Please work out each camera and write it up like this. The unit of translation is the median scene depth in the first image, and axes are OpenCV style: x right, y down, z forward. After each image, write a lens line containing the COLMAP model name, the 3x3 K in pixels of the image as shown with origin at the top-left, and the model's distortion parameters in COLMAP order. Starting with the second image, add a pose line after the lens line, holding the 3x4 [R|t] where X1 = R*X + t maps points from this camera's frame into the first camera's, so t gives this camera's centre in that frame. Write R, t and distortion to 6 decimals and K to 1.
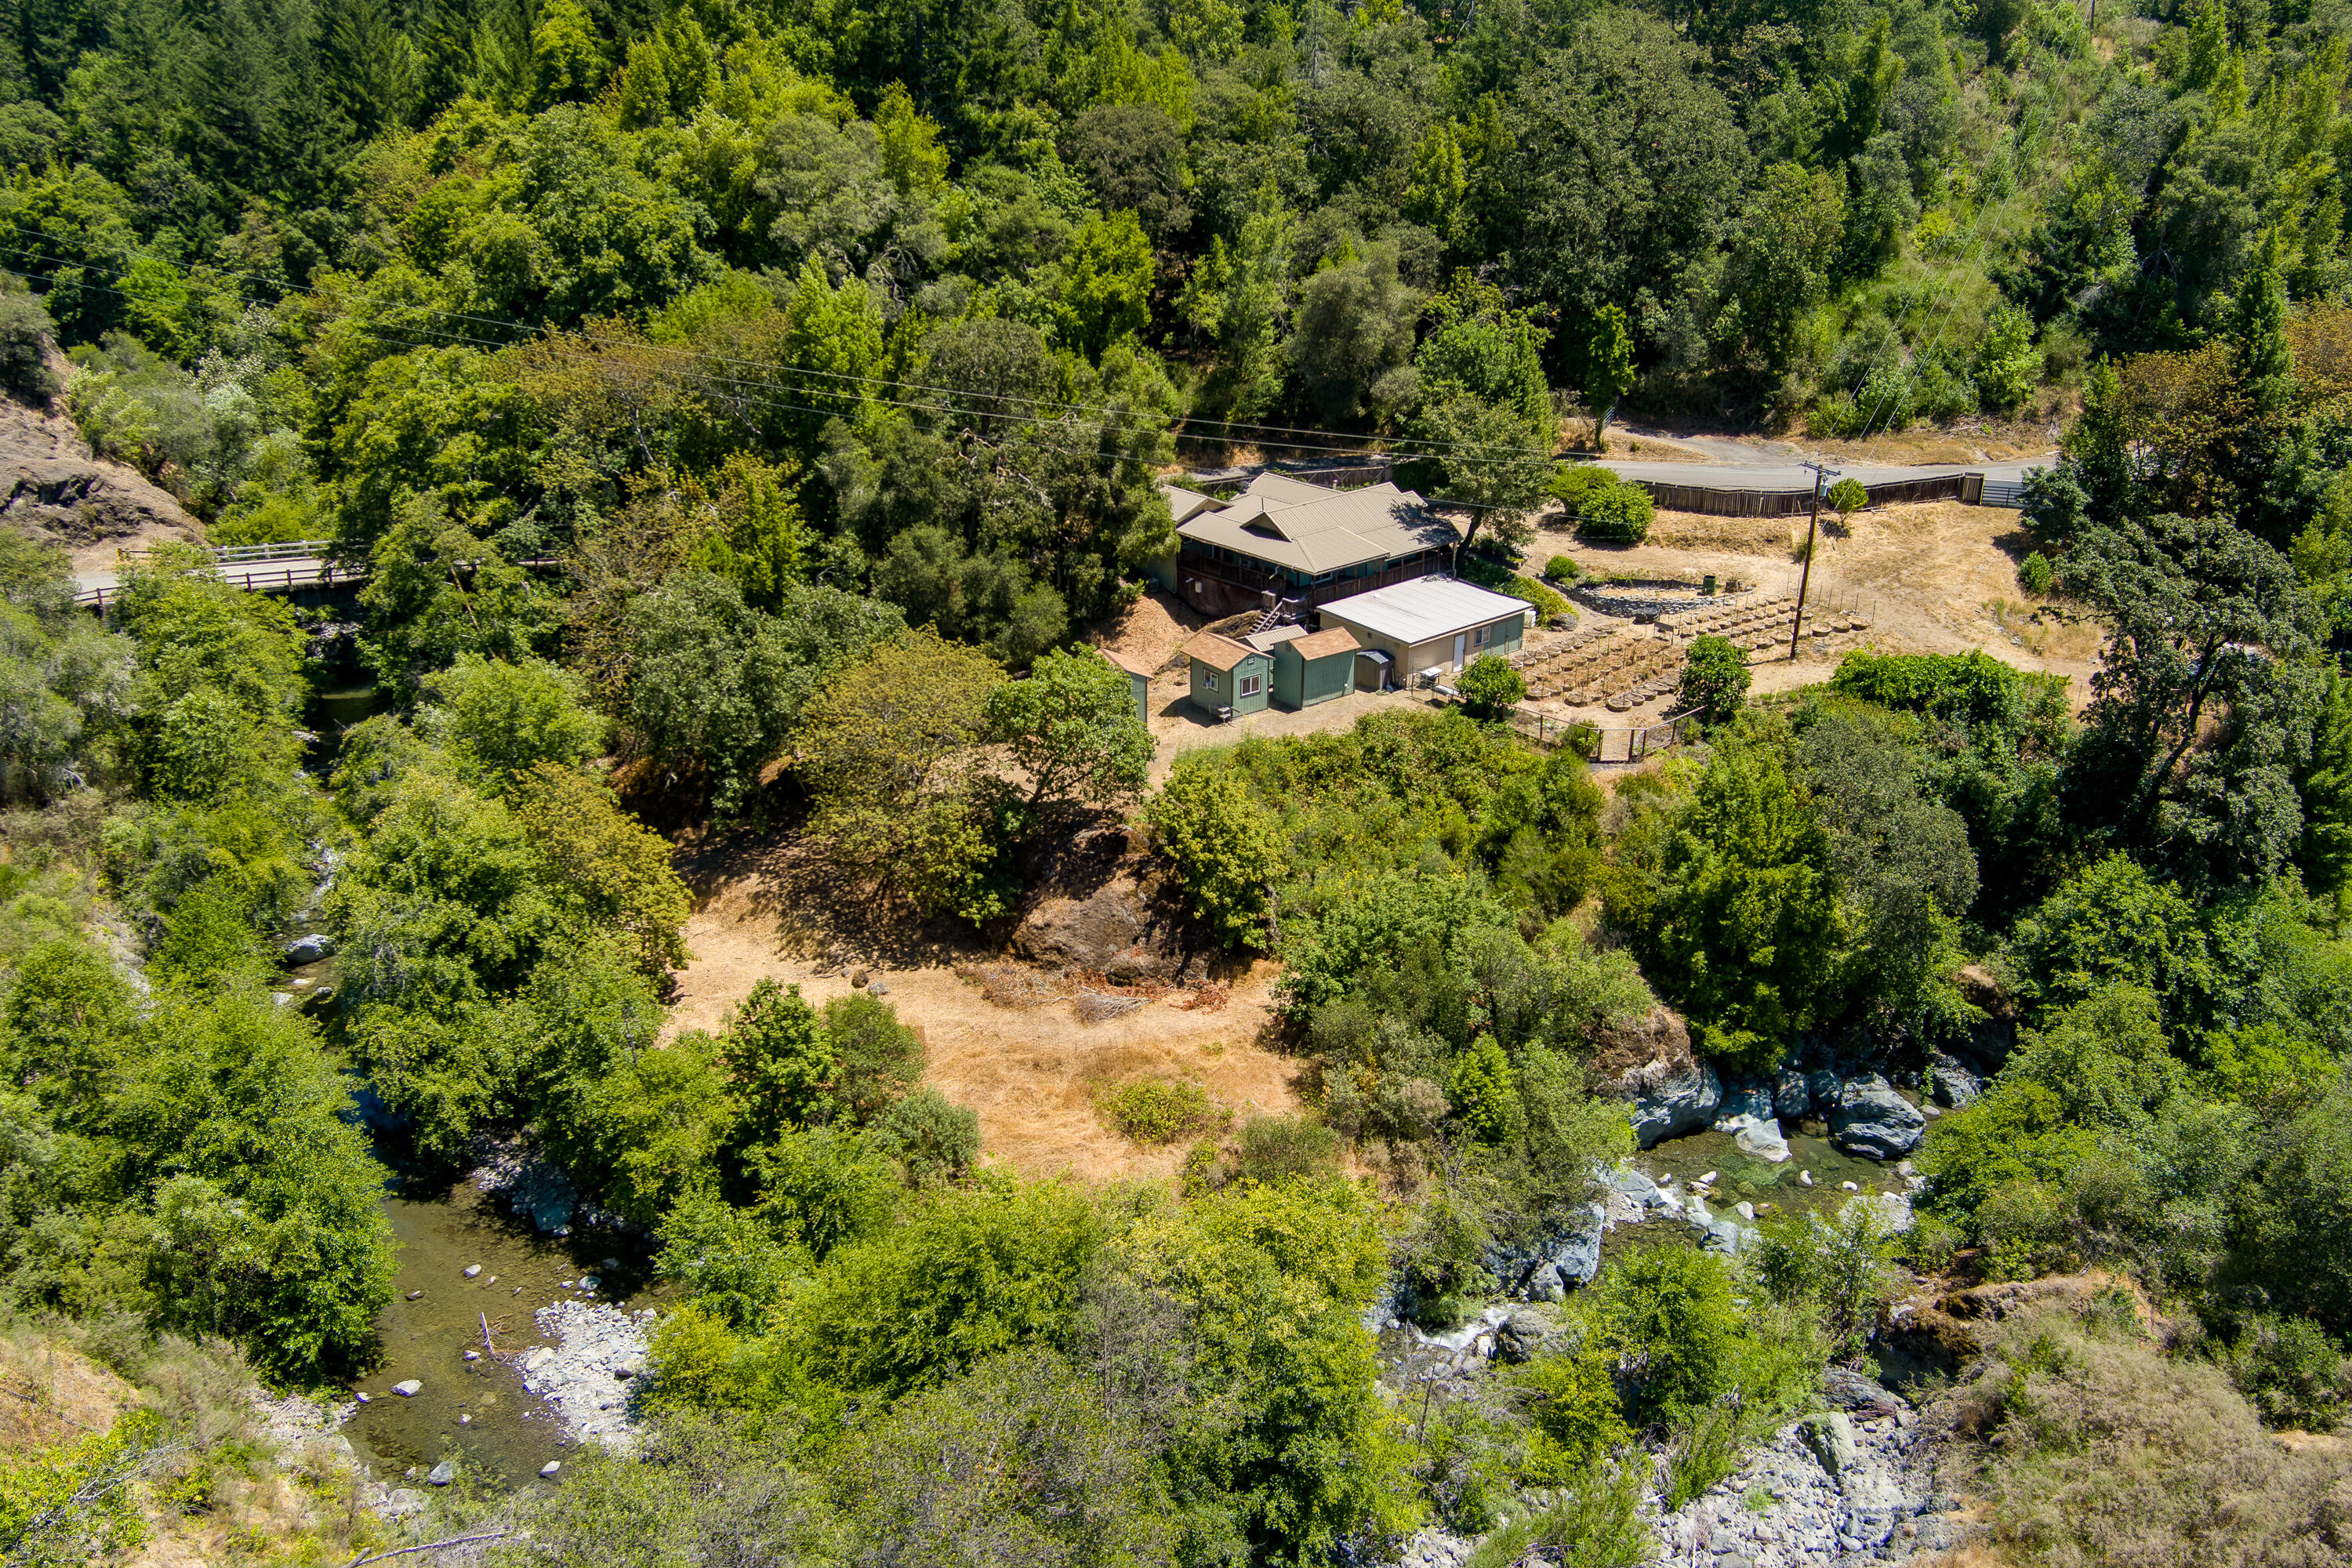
lens RADIAL K [[1903.1, 0, 1176.0], [0, 1903.1, 784.0], [0, 0, 1]] dist [-0.069656, 0.008173]
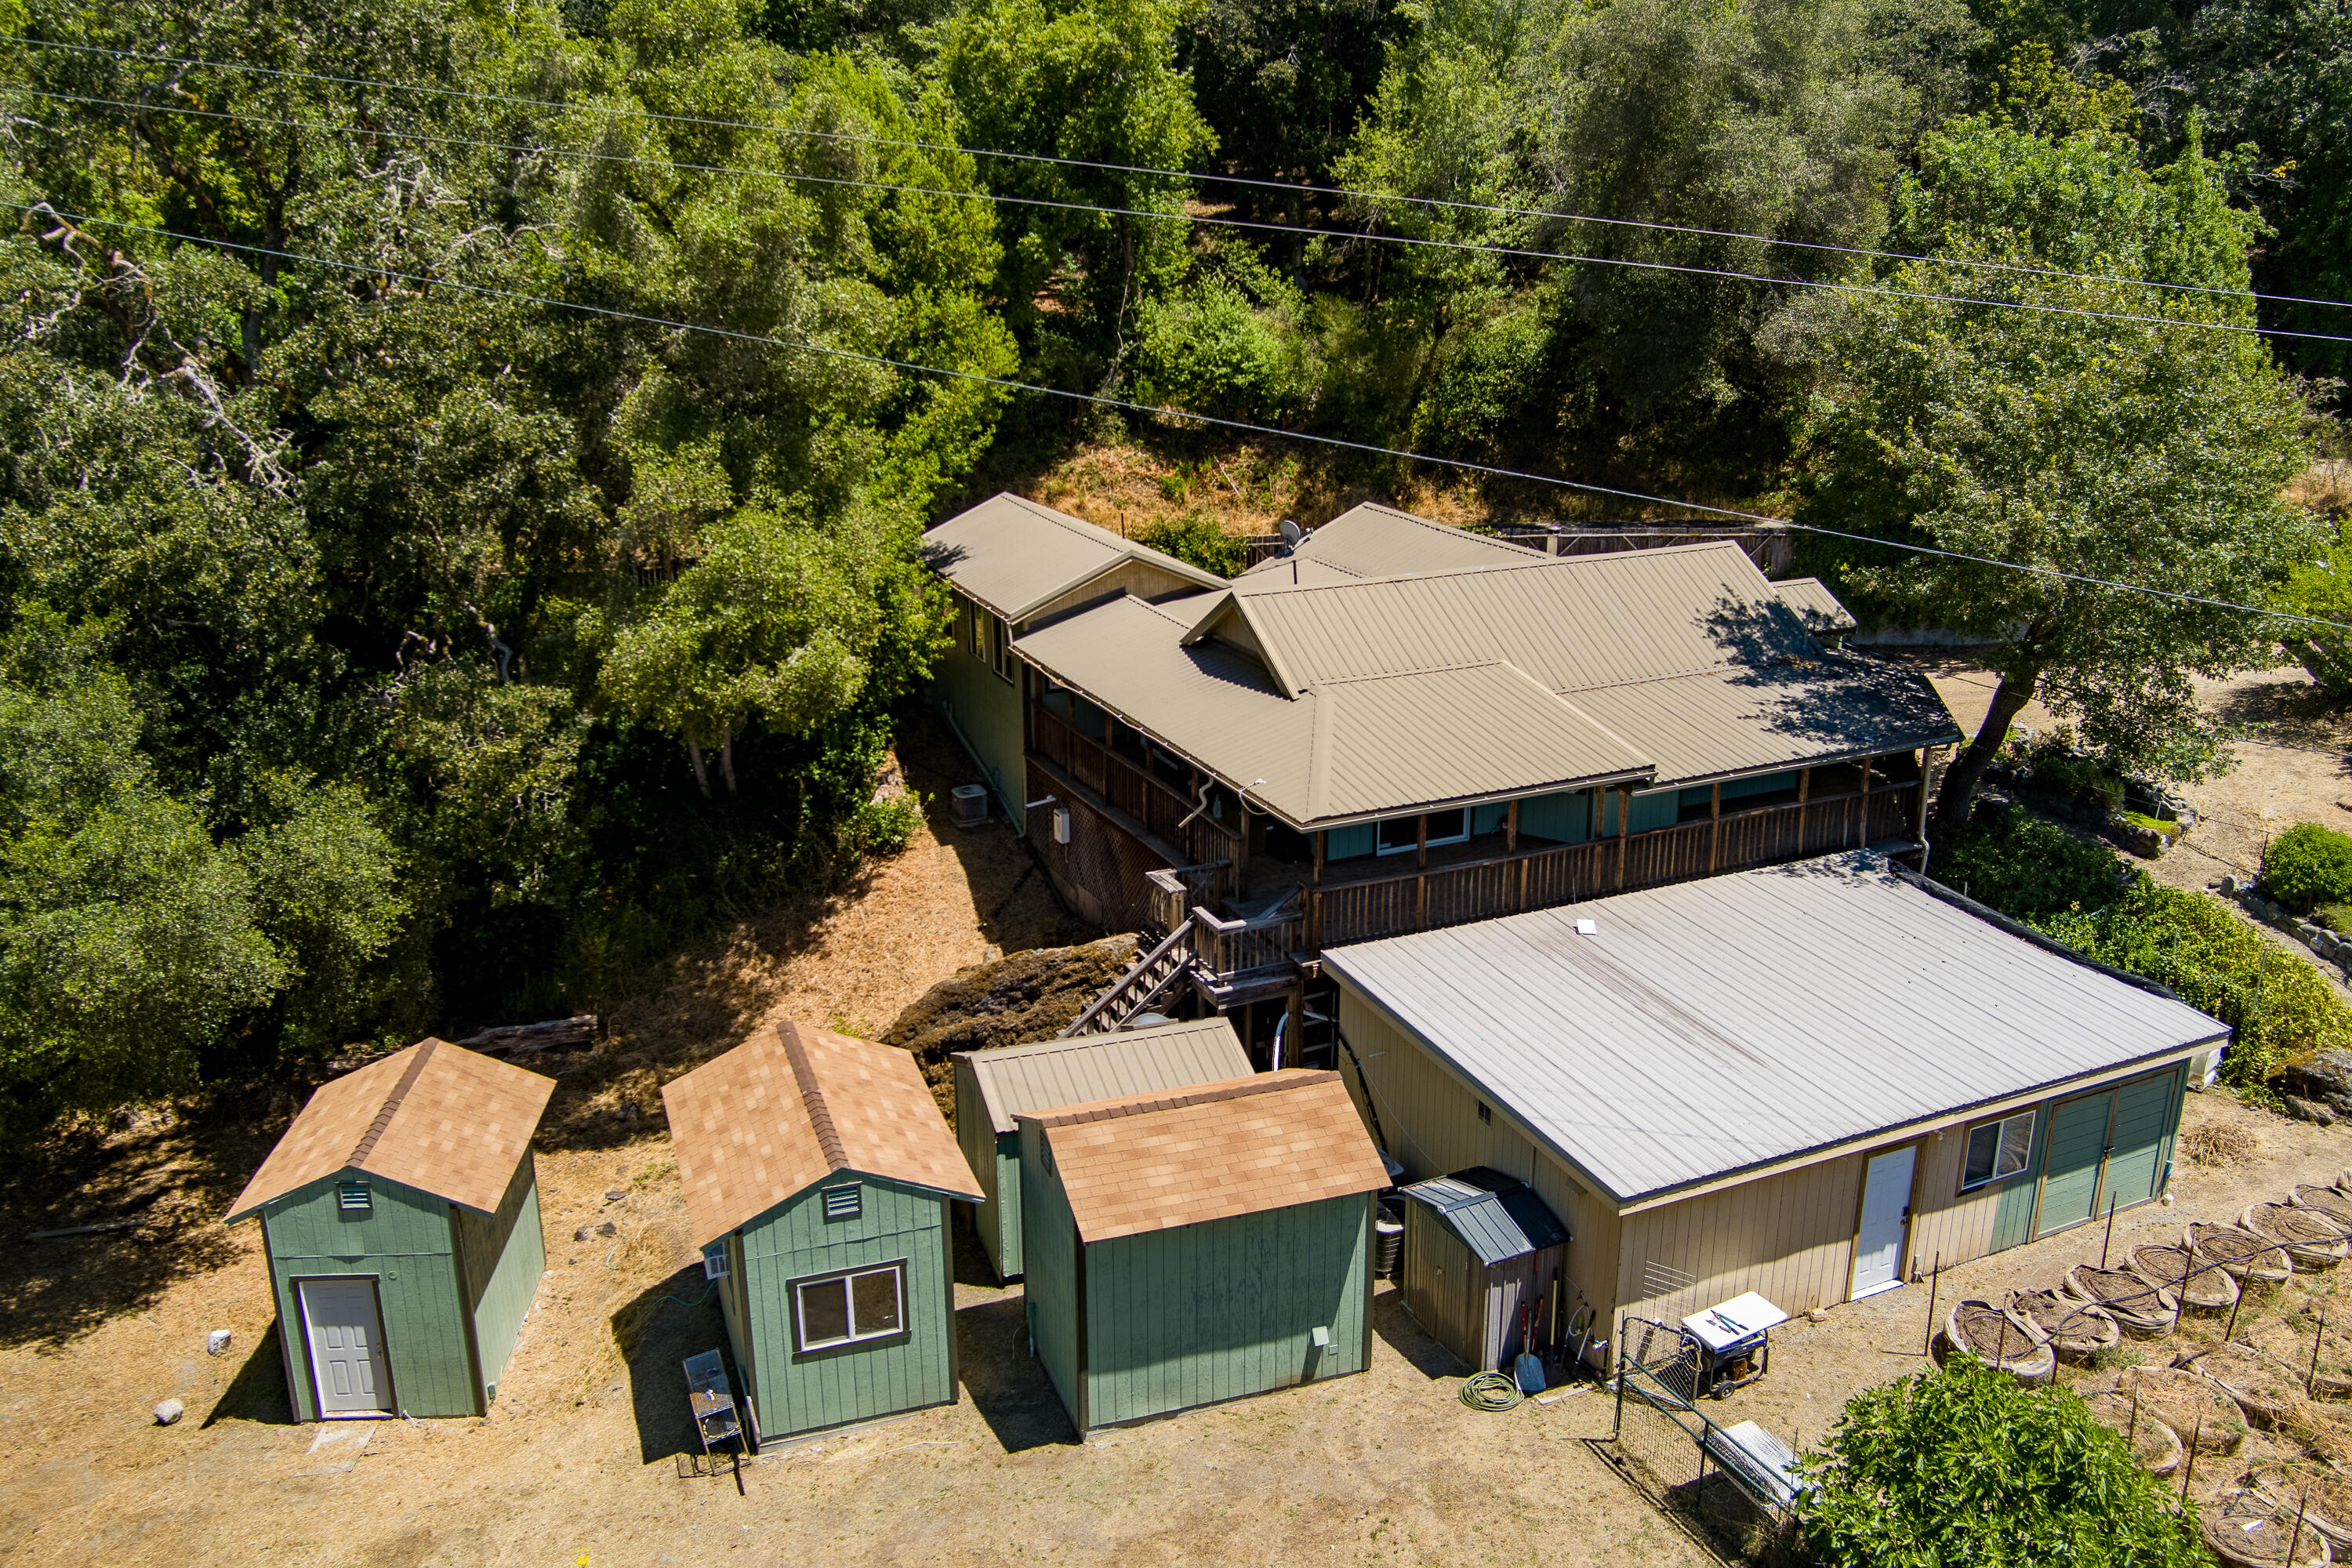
lens RADIAL K [[1903.1, 0, 1176.0], [0, 1903.1, 784.0], [0, 0, 1]] dist [-0.069656, 0.008173]
pose [[0.959133, 0.082280, -0.270729, 0.123569], [-0.106834, 0.991274, -0.077218, -0.094418], [0.262013, 0.102986, 0.959554, 0.750865]]
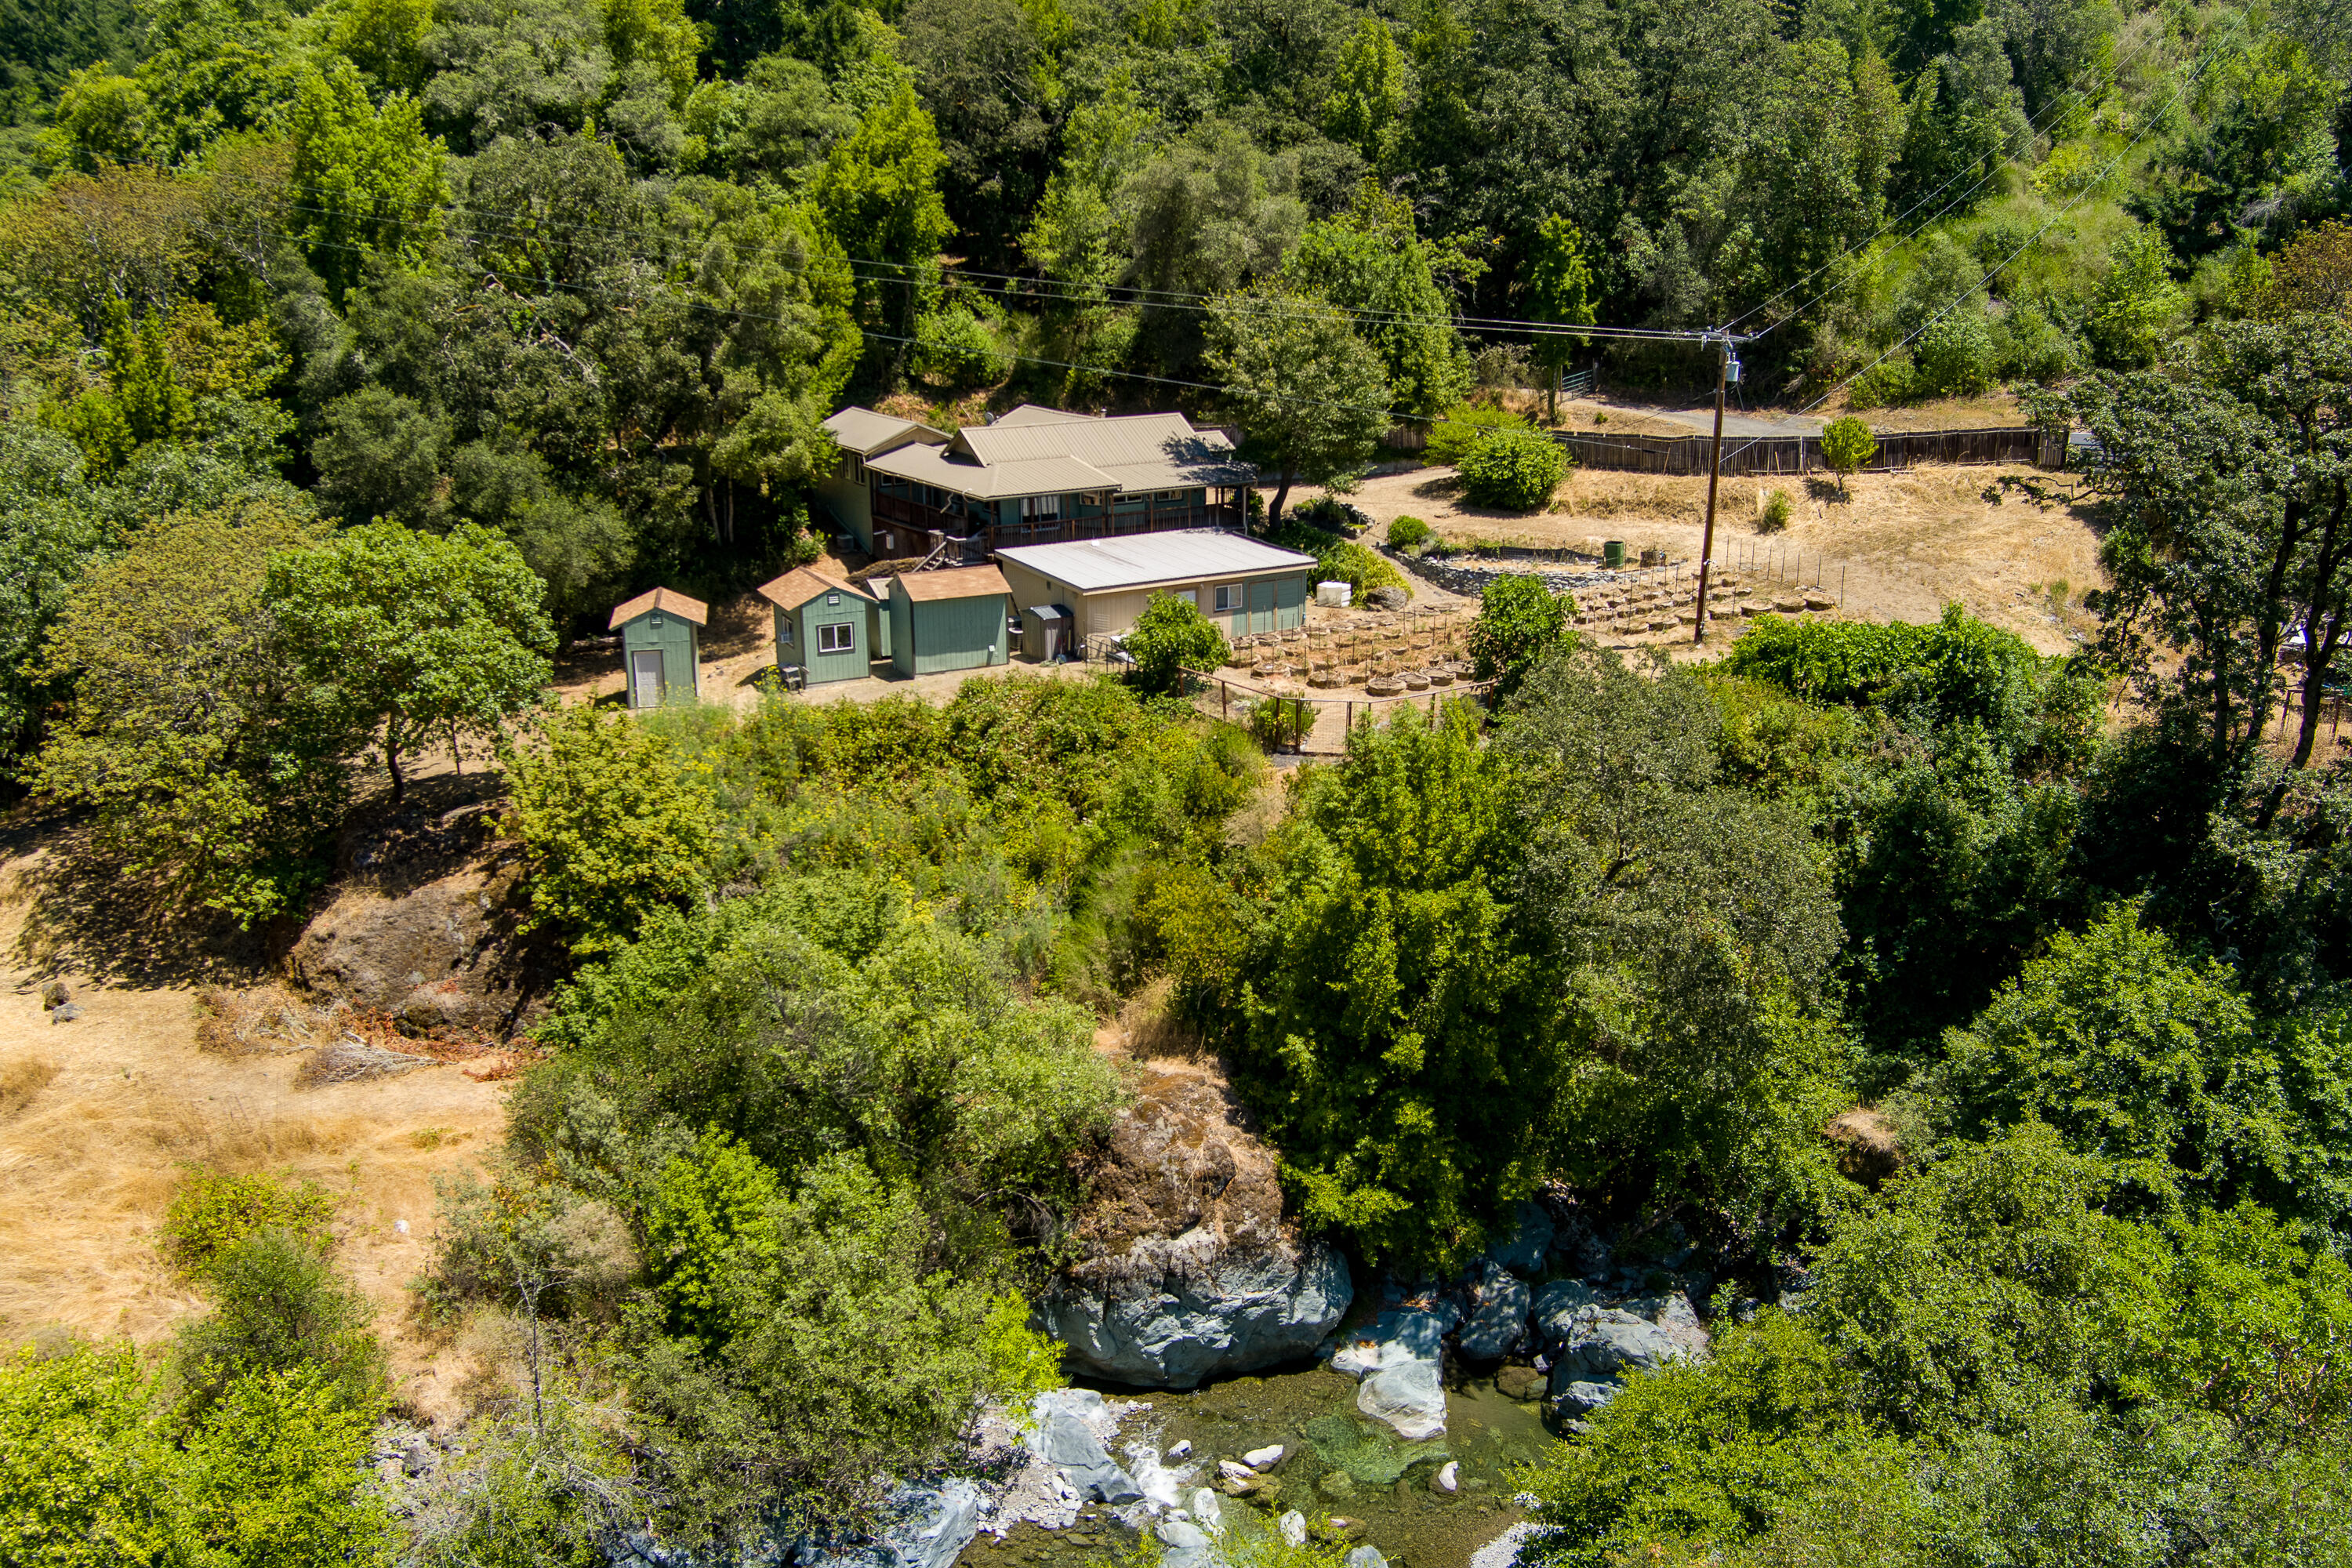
lens RADIAL K [[1903.1, 0, 1176.0], [0, 1903.1, 784.0], [0, 0, 1]] dist [-0.069656, 0.008173]
pose [[0.986660, 0.045534, -0.156297, 0.252497], [-0.061686, 0.993063, -0.100099, 0.056707], [0.150655, 0.108405, 0.982625, 0.342128]]
